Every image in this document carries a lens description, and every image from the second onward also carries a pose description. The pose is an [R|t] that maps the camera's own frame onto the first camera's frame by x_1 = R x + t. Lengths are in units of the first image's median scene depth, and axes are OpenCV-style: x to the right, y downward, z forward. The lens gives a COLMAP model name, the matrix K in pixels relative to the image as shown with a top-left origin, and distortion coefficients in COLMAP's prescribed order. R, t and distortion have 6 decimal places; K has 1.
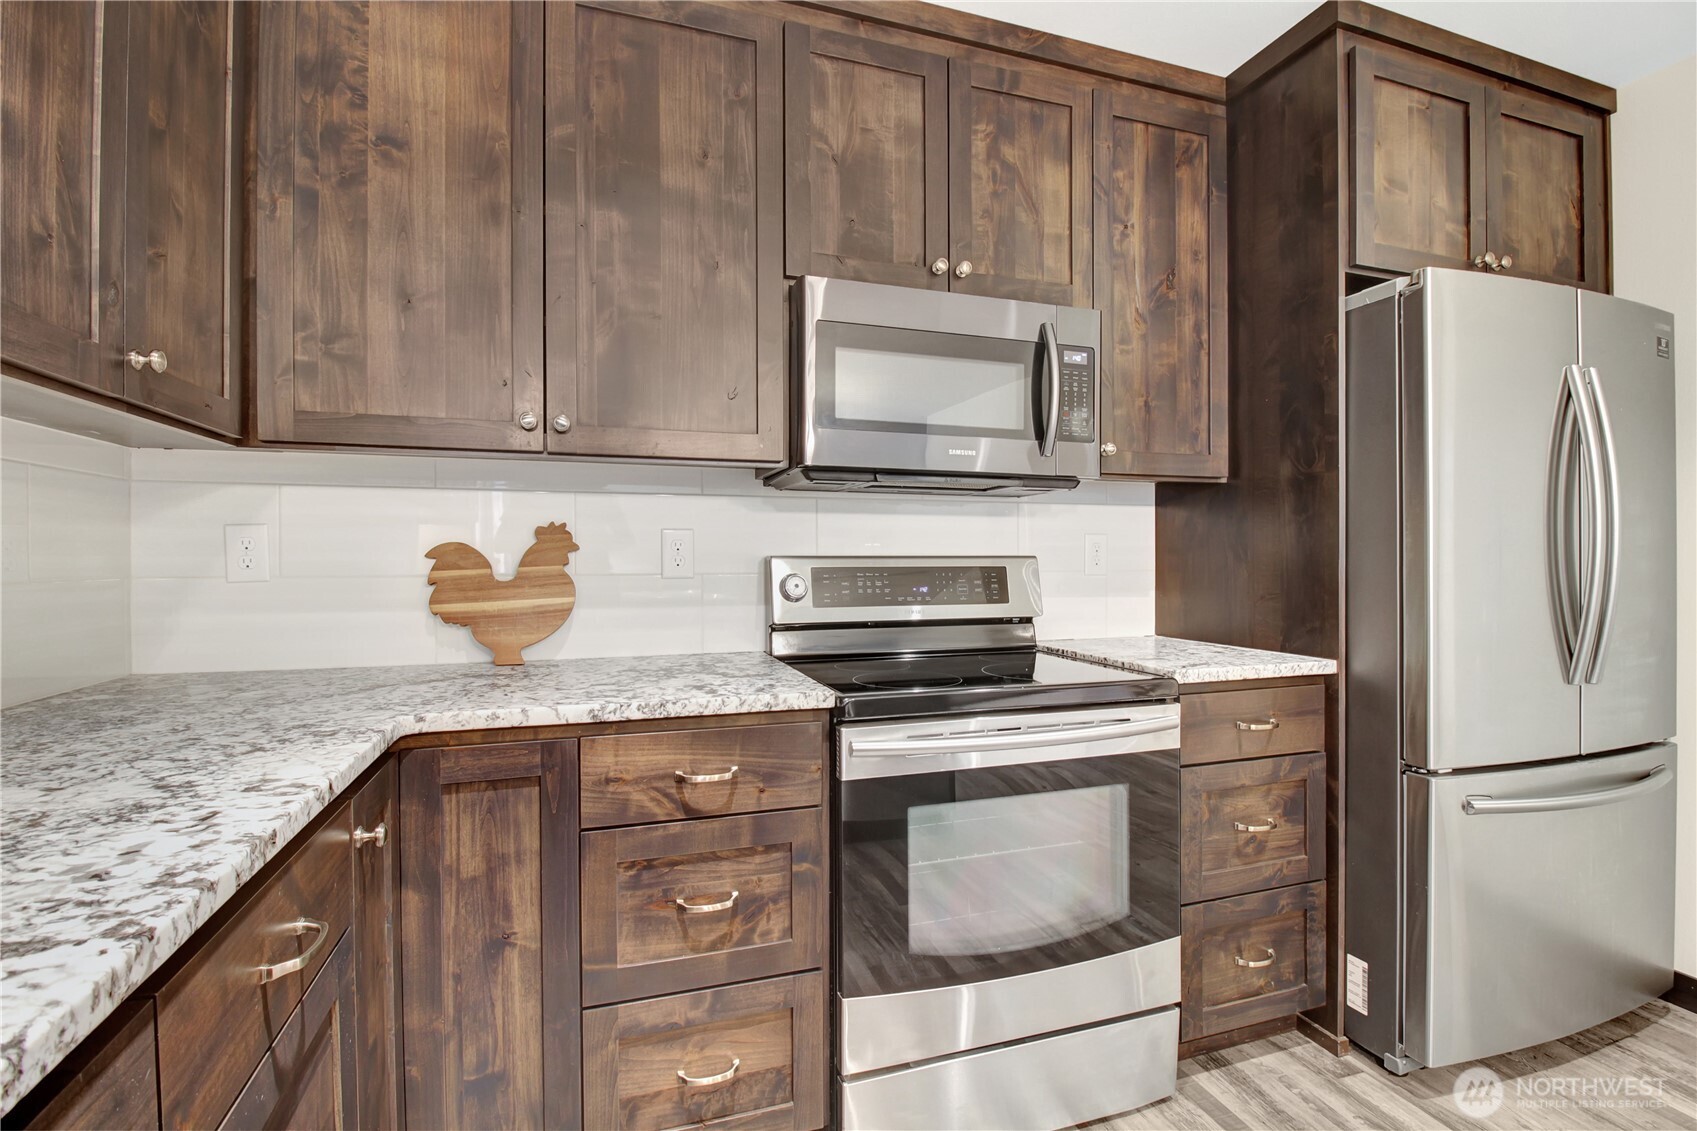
lens RADIAL K [[787.5, 0, 855.3], [0, 787.5, 558.5], [0, 0, 1]] dist [-0.009363, -0.002758]
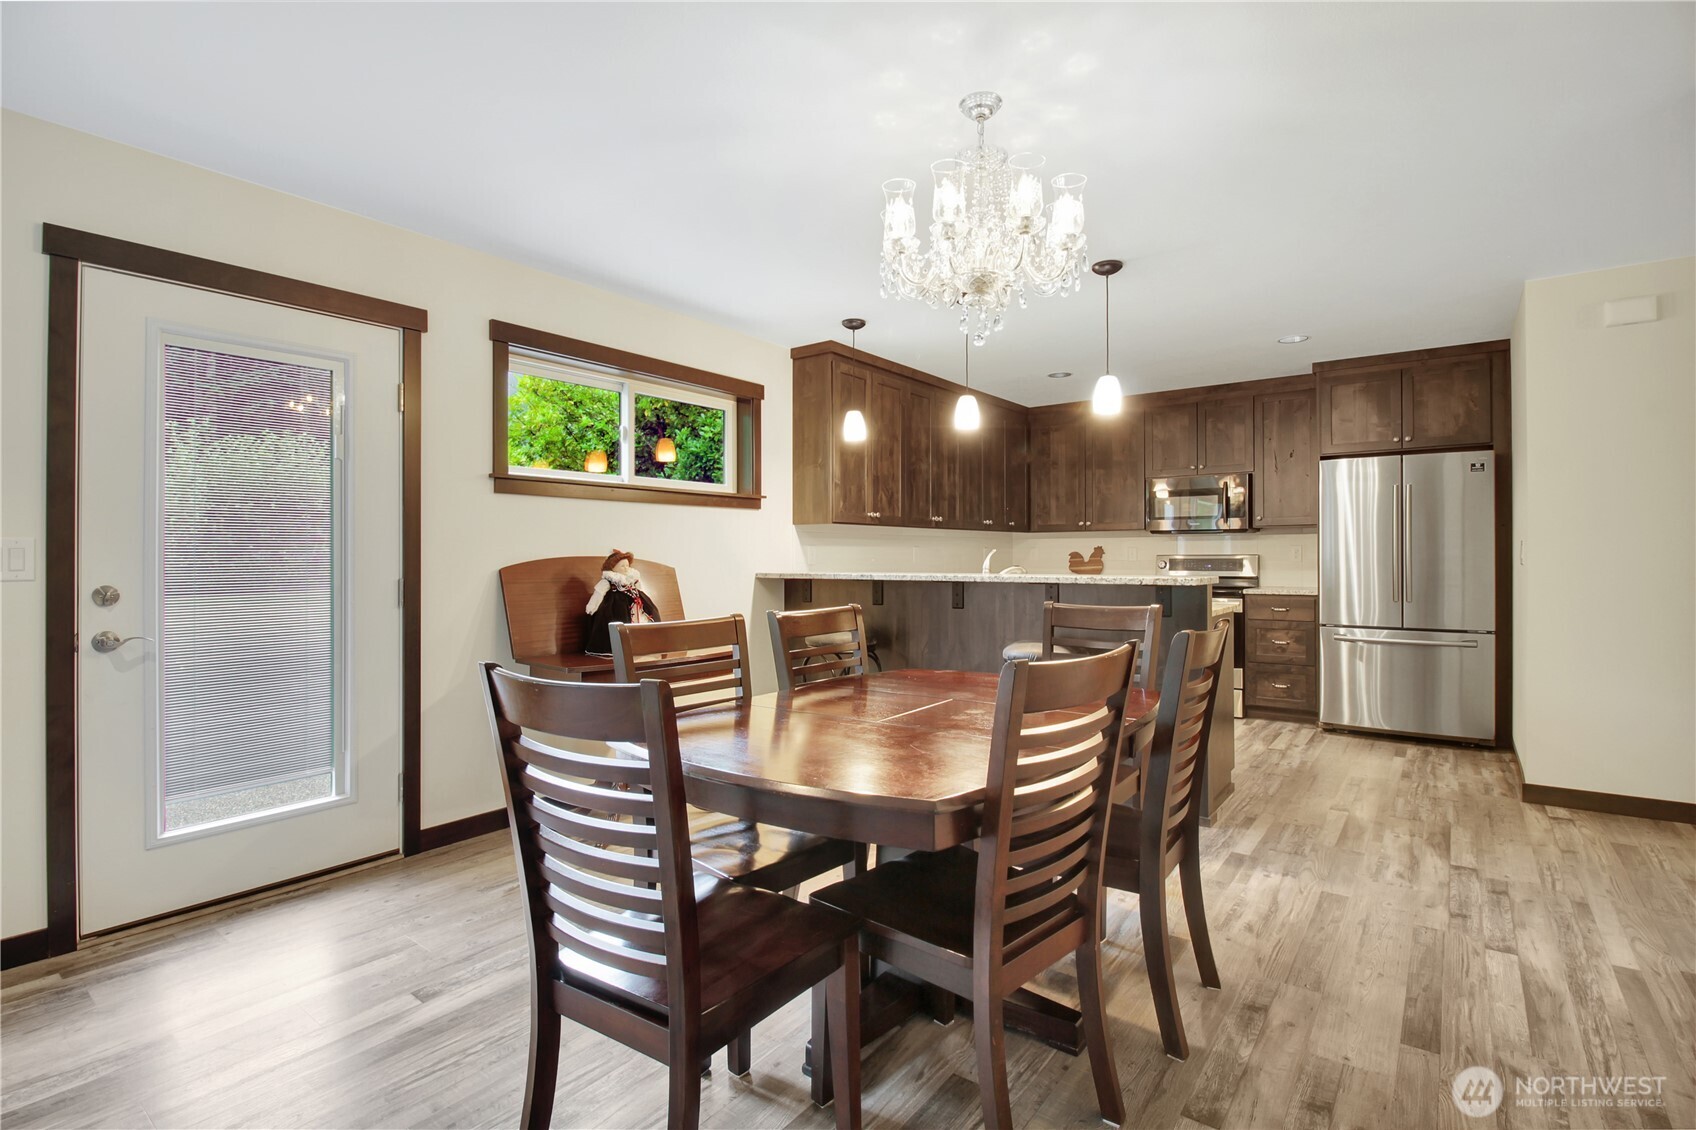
lens RADIAL K [[787.0, 0, 855.0], [0, 787.0, 553.5], [0, 0, 1]] dist [-0.009363, -0.002758]
pose [[0.574580, -0.002740, -0.818444, 2.254099], [-0.003469, 0.999977, -0.005783, 0.015271], [0.818441, 0.006162, 0.574558, -2.337558]]
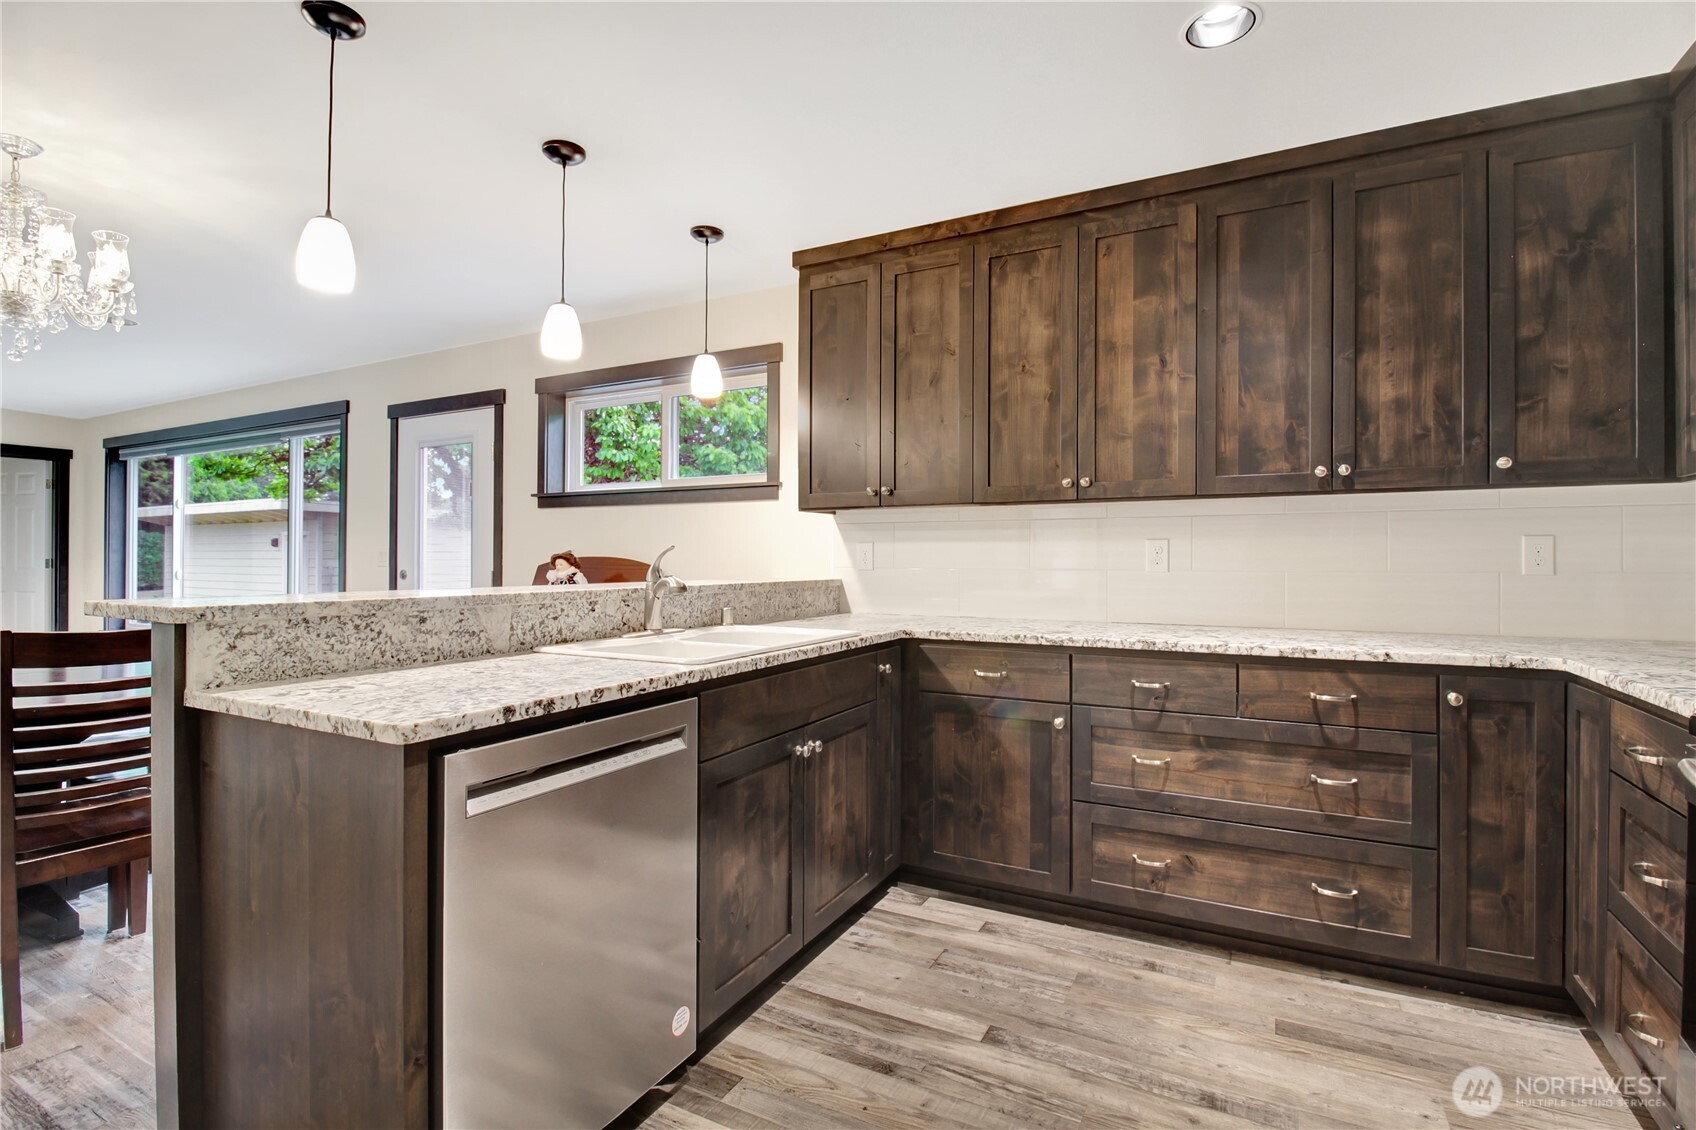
lens RADIAL K [[787.0, 0, 857.8], [0, 787.0, 550.8], [0, 0, 1]] dist [-0.009363, -0.002758]
pose [[-0.718403, 0.004105, -0.695615, 1.135490], [-0.000976, 0.999976, 0.006910, -0.025824], [0.695626, 0.005643, -0.718382, 0.814414]]
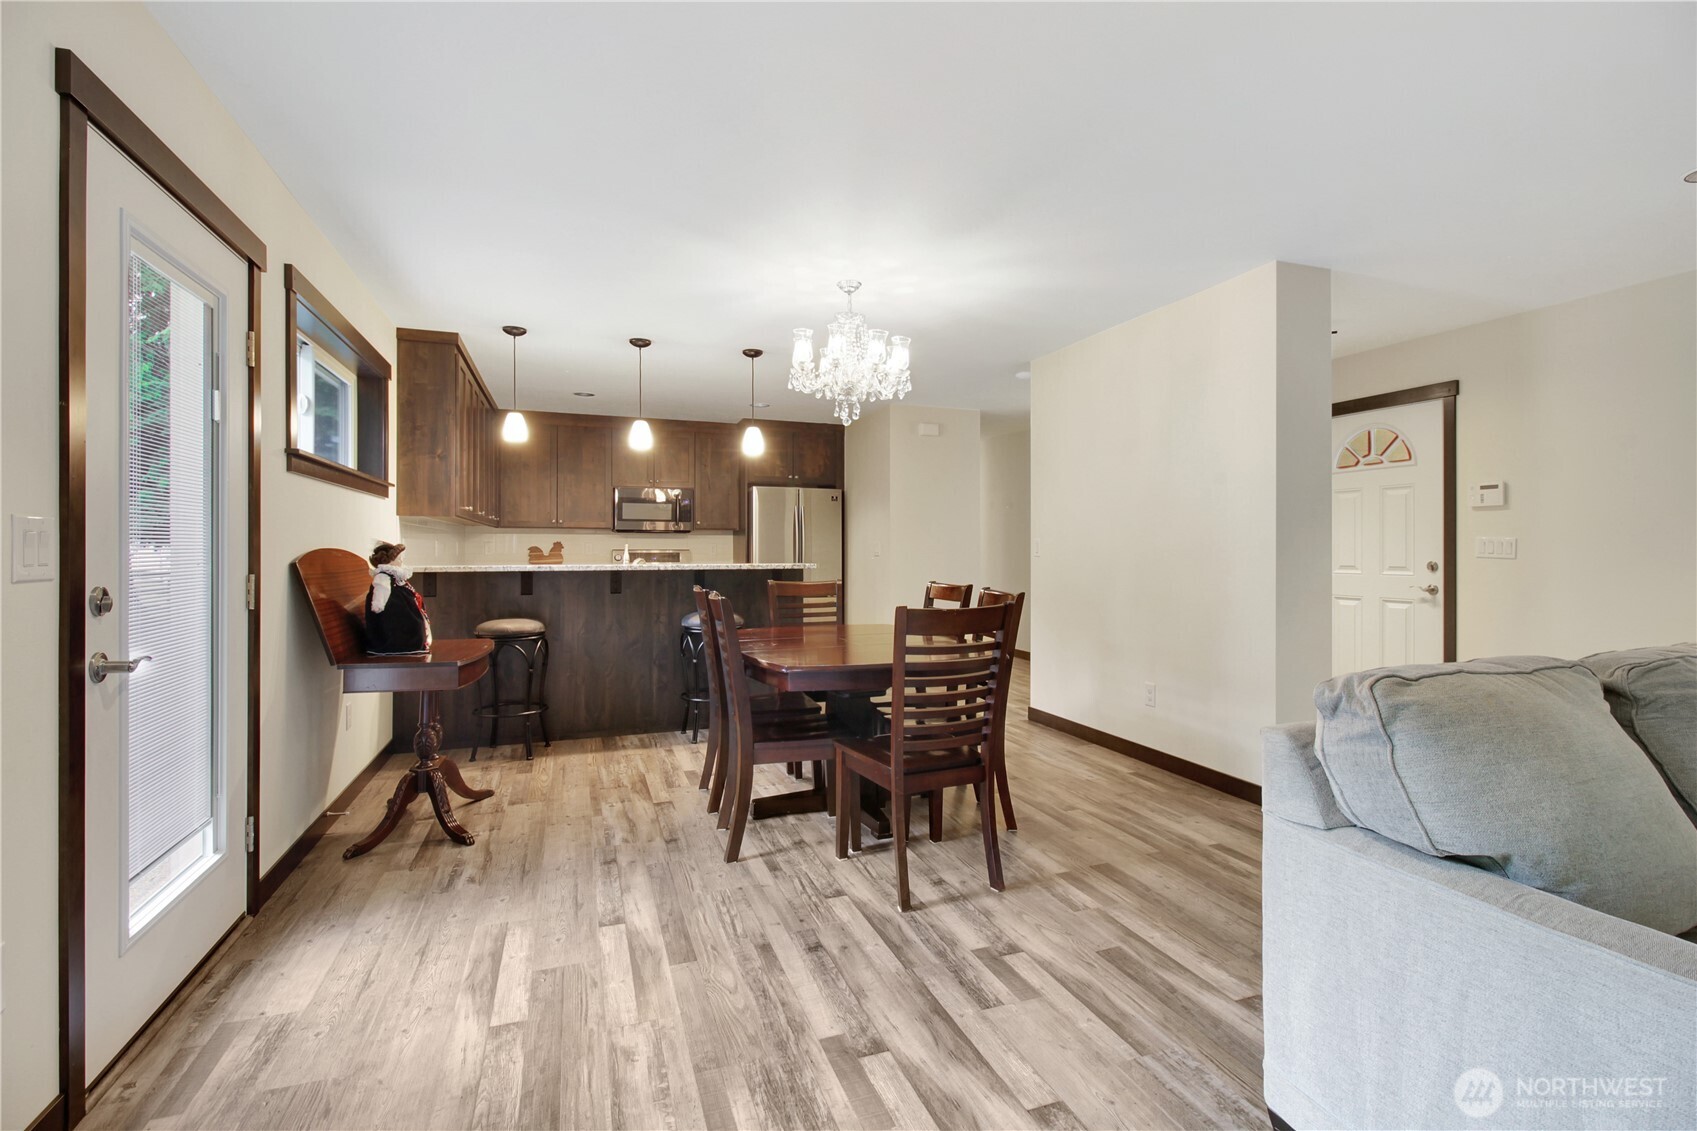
lens RADIAL K [[787.5, 0, 854.7], [0, 787.5, 555.5], [0, 0, 1]] dist [-0.009363, -0.002758]
pose [[0.999537, 0.003322, 0.030253, 1.217699], [-0.003298, 0.999994, -0.000855, 0.030040], [-0.030256, 0.000755, 0.999542, -3.682669]]
